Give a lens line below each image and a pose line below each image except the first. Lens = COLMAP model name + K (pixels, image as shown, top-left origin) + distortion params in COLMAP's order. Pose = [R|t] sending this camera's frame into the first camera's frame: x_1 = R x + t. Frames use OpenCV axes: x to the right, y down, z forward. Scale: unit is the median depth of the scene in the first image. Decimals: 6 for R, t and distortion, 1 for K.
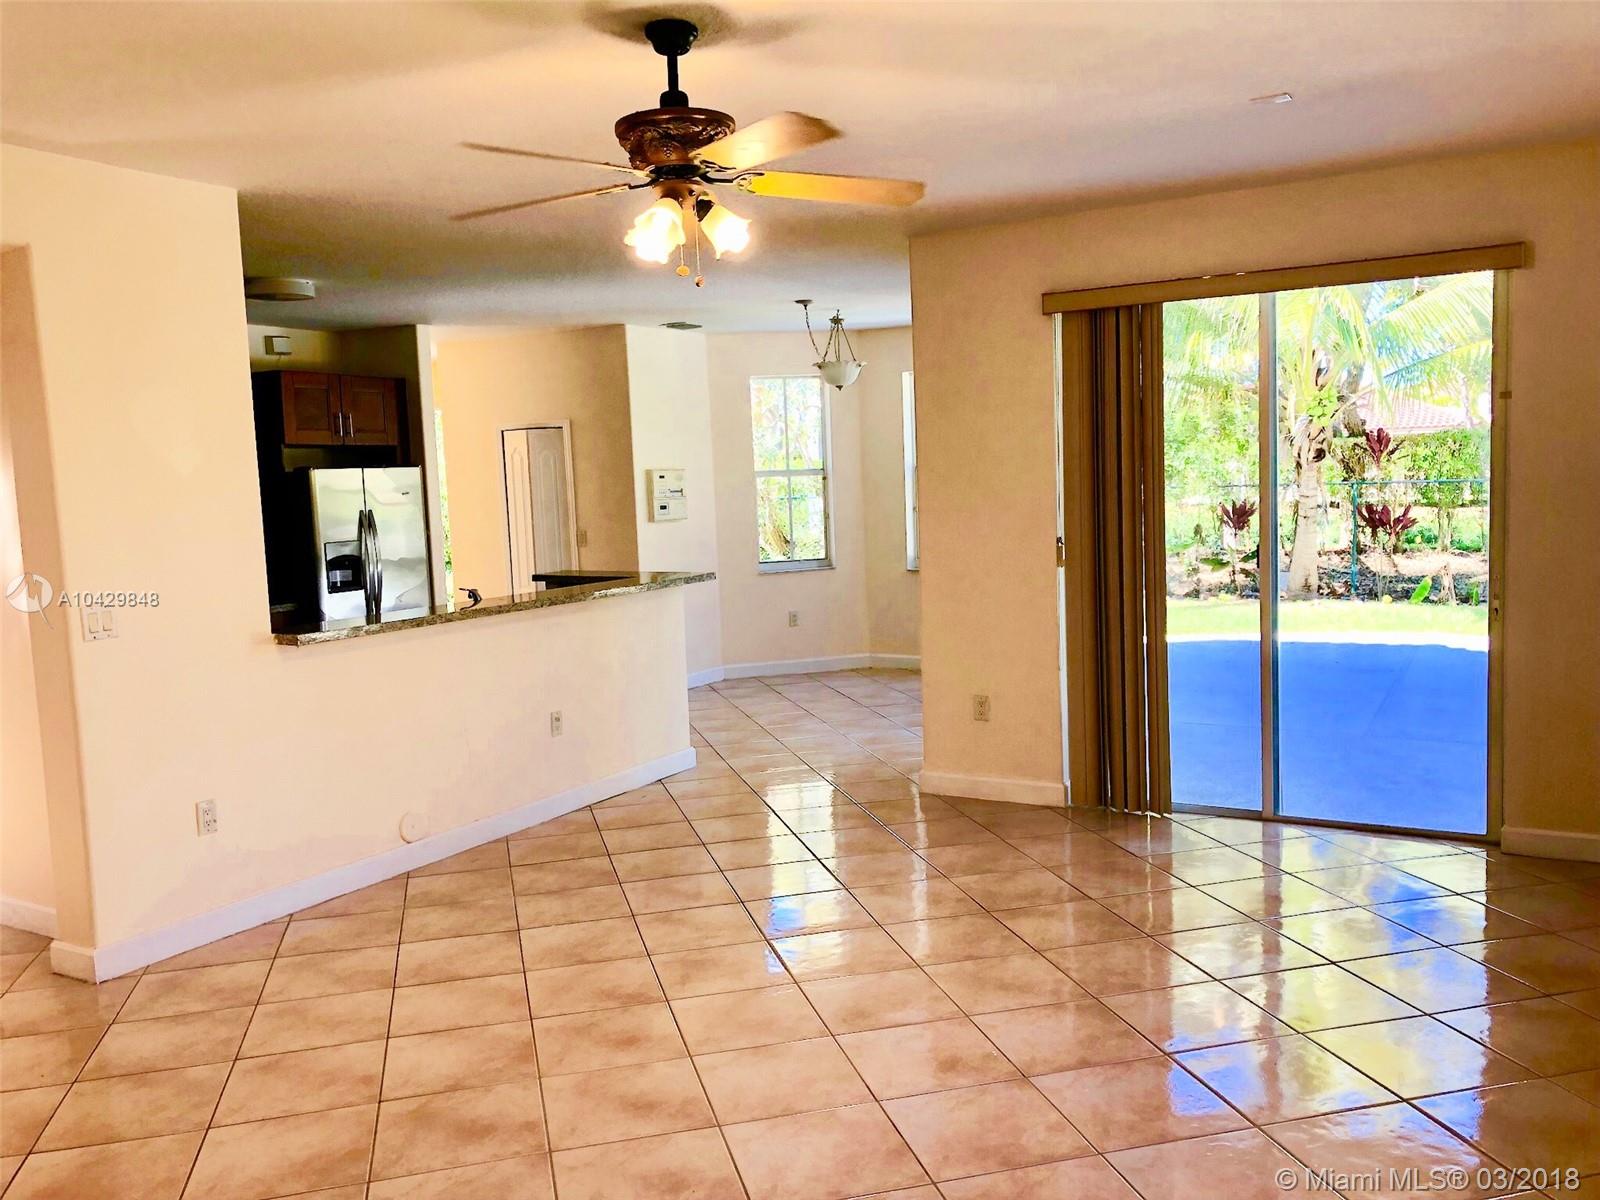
lens RADIAL K [[1303.9, 0, 800.0], [0, 1303.9, 600.0], [0, 0, 1]] dist [0.160566, -0.436259]
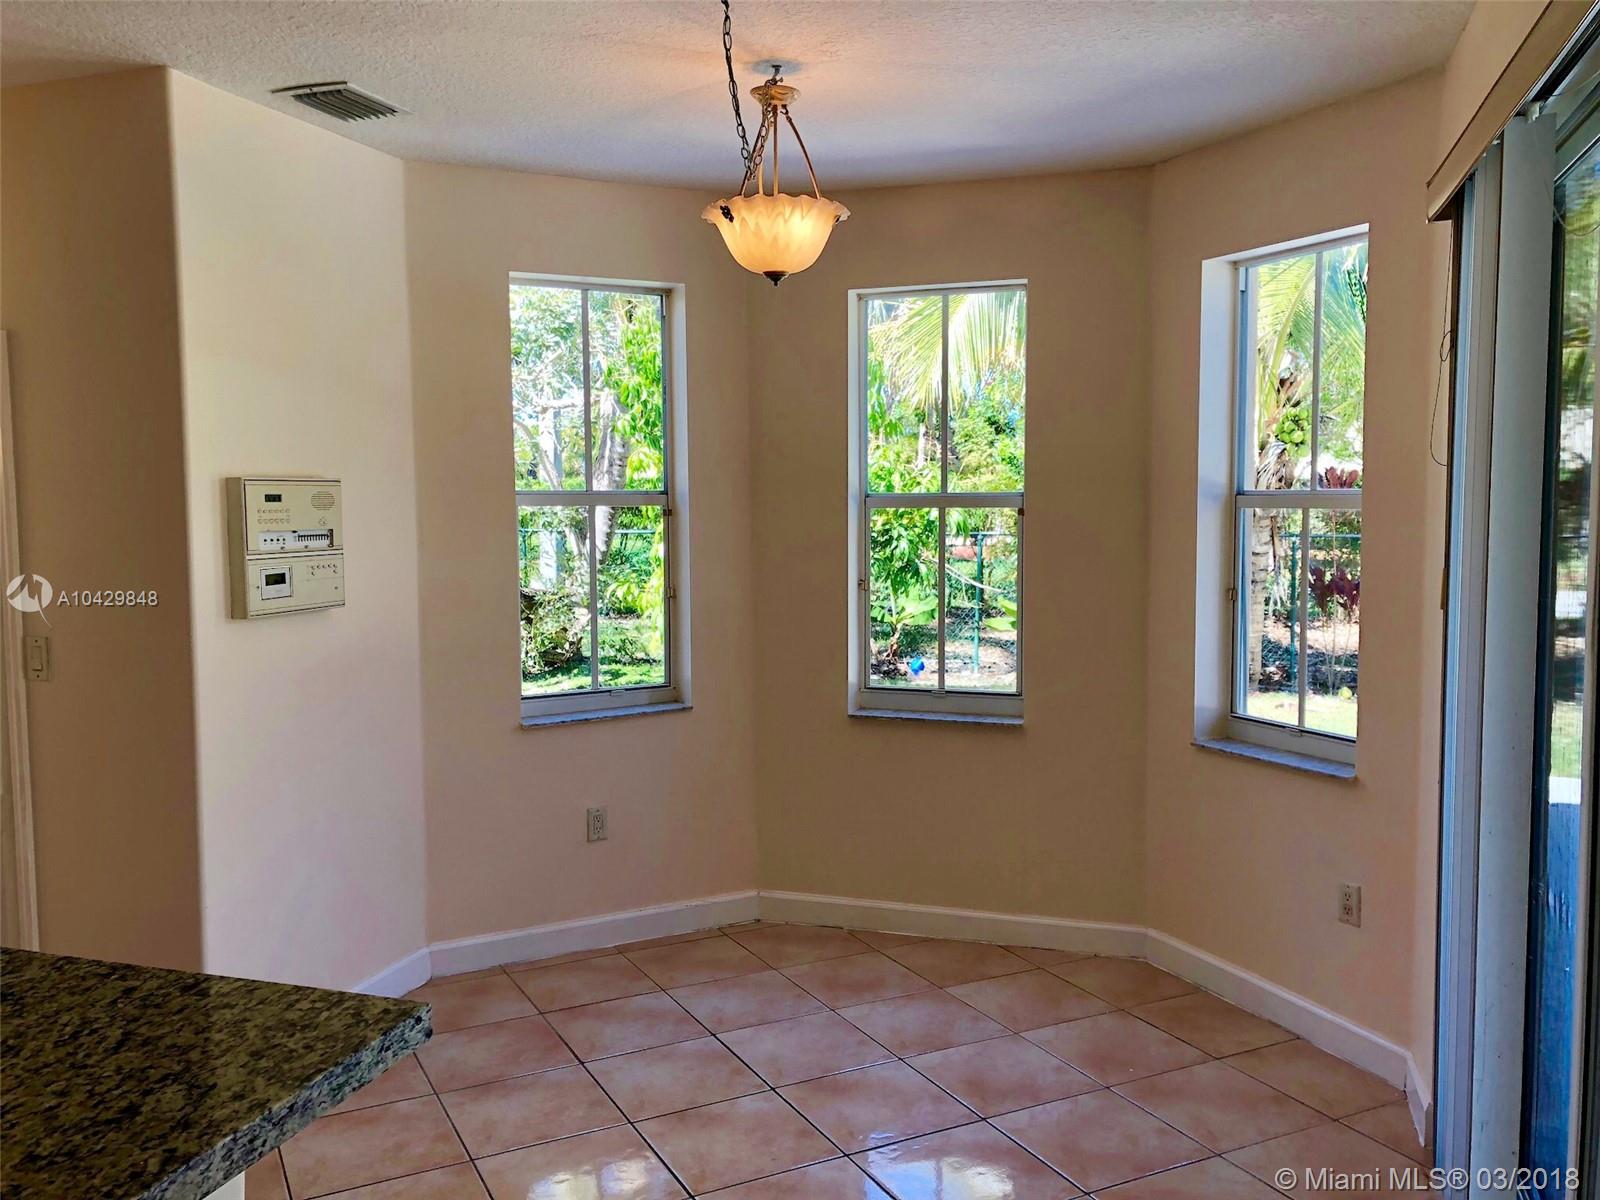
lens RADIAL K [[1303.9, 0, 800.0], [0, 1303.9, 600.0], [0, 0, 1]] dist [0.160566, -0.436259]
pose [[0.974296, 0.010749, 0.225016, -0.041968], [-0.005326, 0.999681, -0.024694, -0.055386], [-0.225209, 0.022861, 0.974042, 0.583072]]
